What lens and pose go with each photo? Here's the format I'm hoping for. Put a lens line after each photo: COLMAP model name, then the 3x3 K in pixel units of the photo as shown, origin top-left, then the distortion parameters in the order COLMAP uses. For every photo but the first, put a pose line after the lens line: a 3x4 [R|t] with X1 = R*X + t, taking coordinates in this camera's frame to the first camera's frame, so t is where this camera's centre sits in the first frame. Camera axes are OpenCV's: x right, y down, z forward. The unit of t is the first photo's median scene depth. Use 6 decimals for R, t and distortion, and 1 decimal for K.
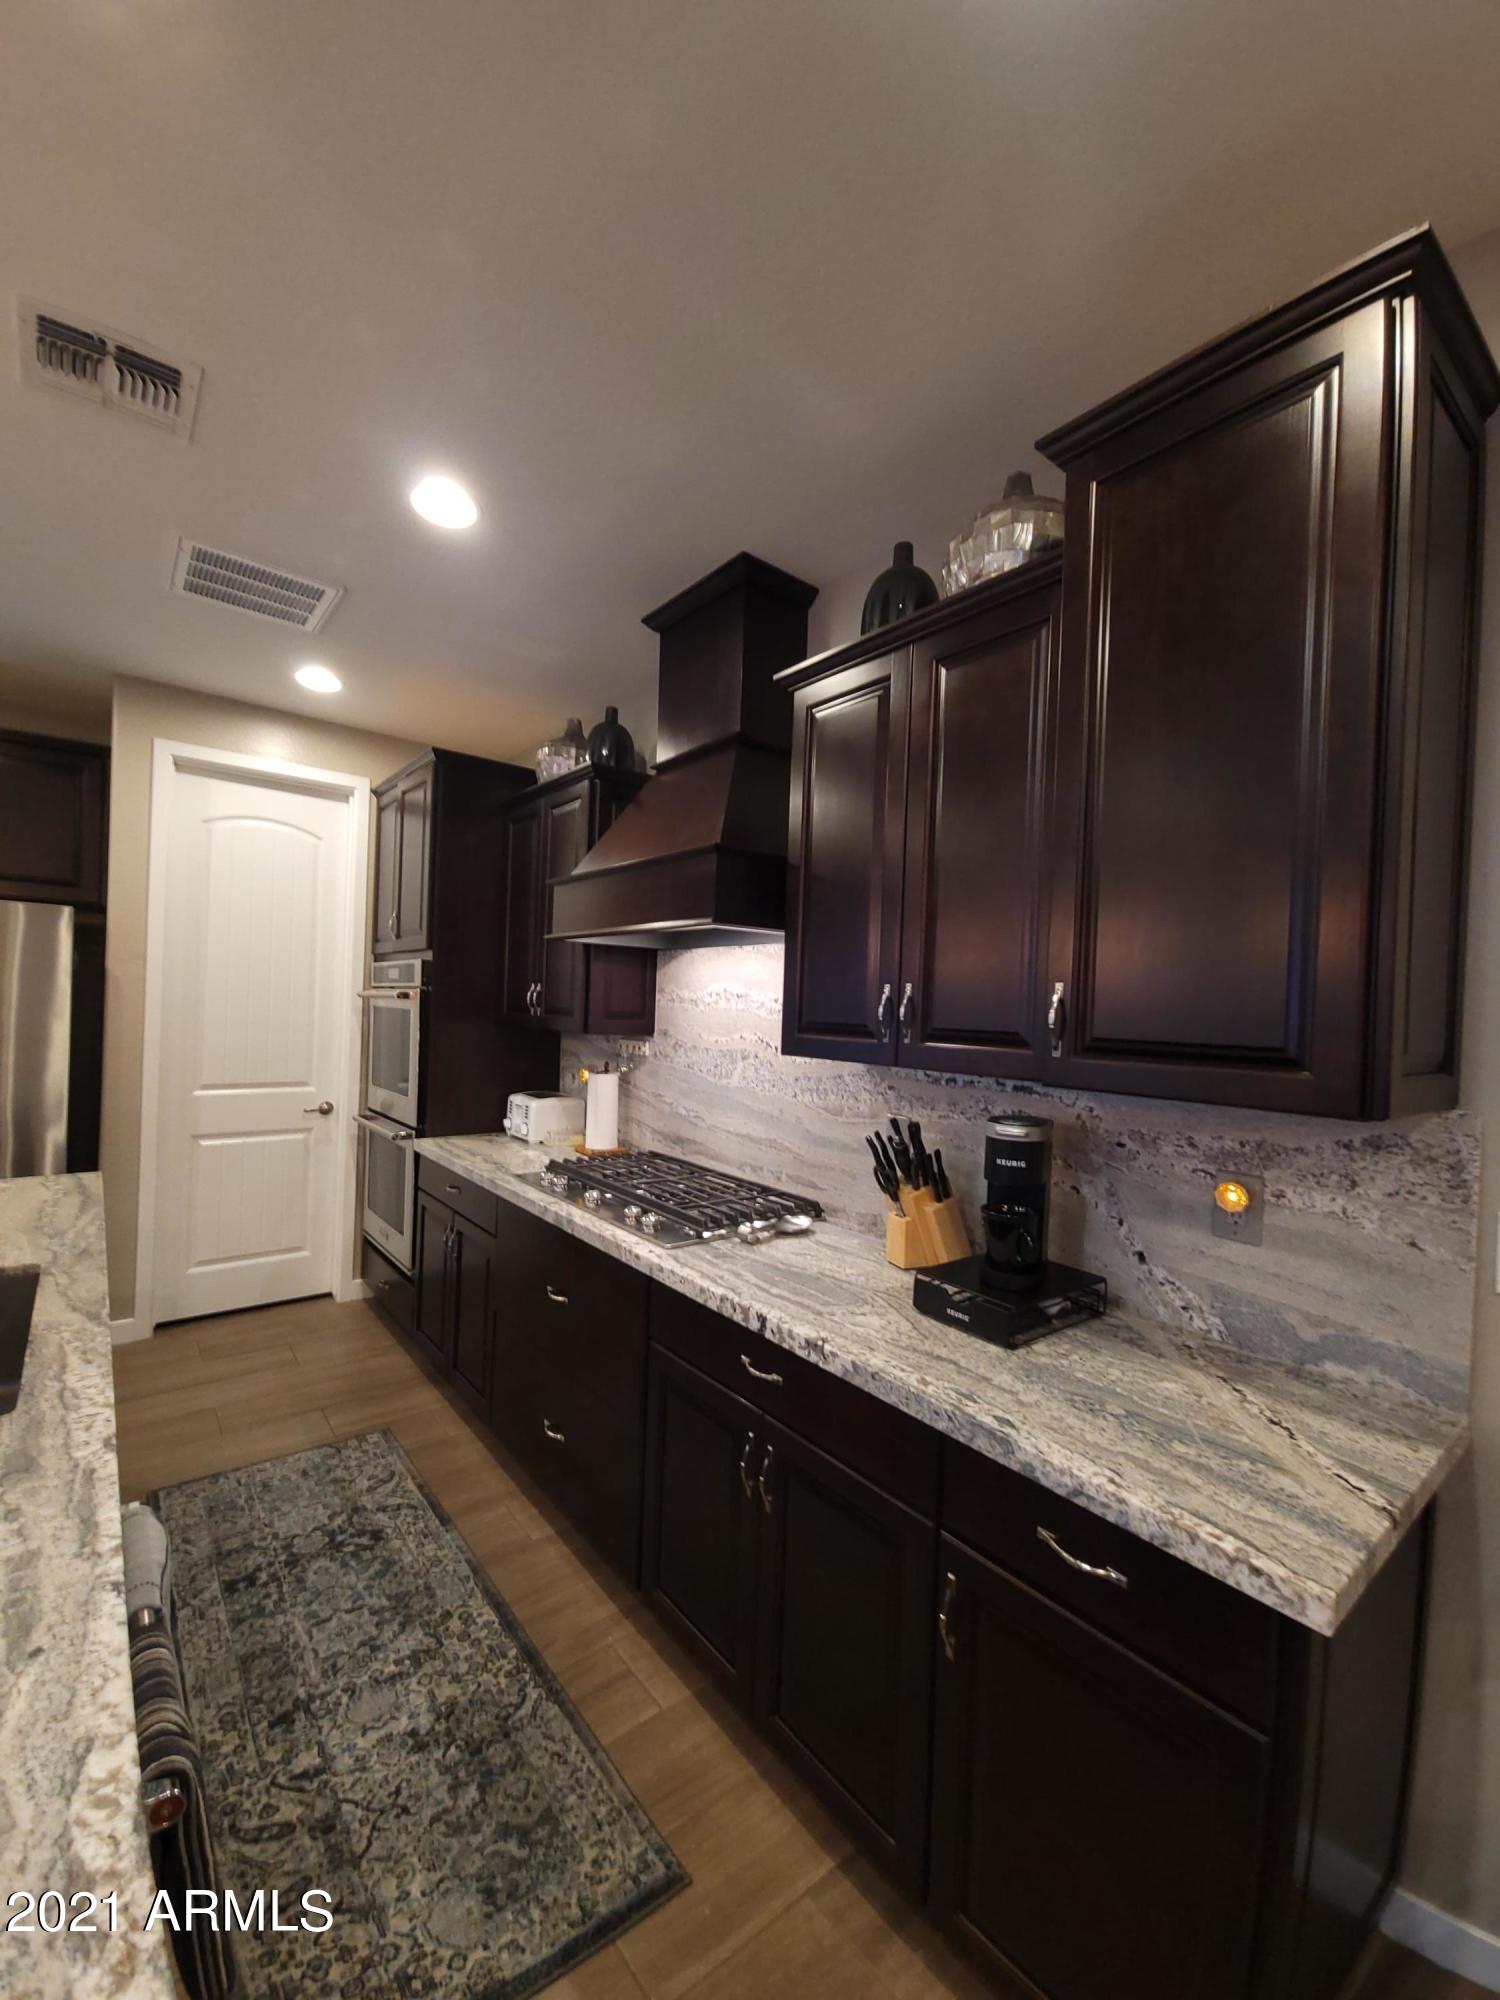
lens RADIAL K [[815.0, 0, 750.9], [0, 815.0, 1010.6], [0, 0, 1]] dist [-0.000772, -0.000252]
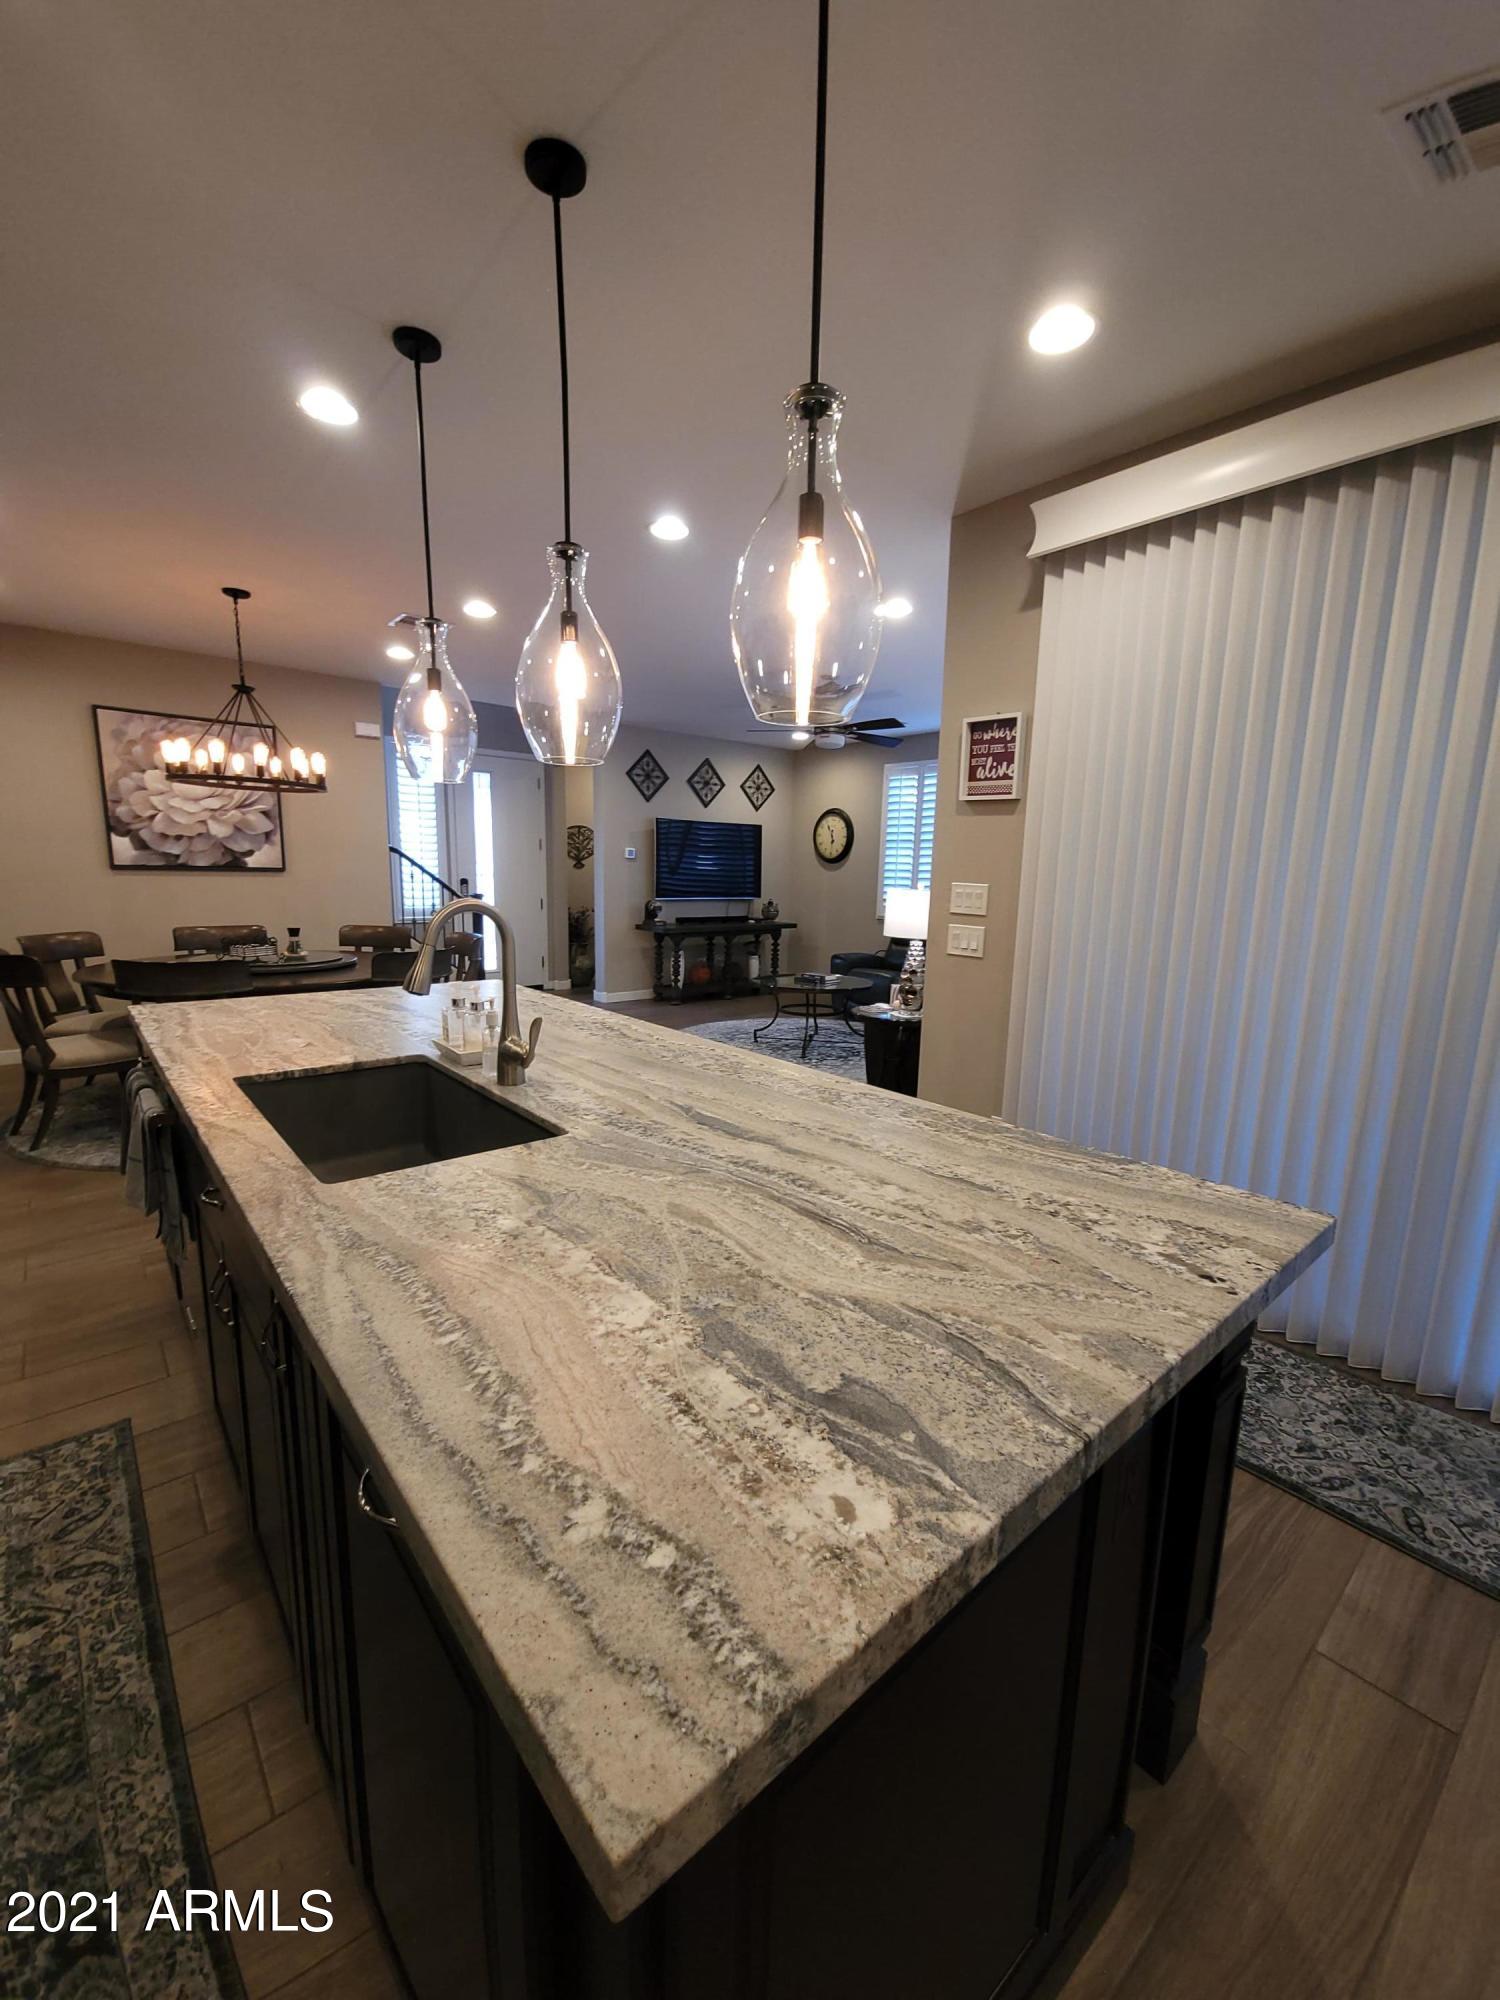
lens RADIAL K [[815.0, 0, 750.9], [0, 815.0, 1010.6], [0, 0, 1]] dist [-0.000772, -0.000252]
pose [[-0.997885, -0.053932, -0.036279, -1.426692], [-0.059436, 0.983042, 0.173482, 0.010425], [0.026308, 0.175271, -0.984169, 1.987171]]
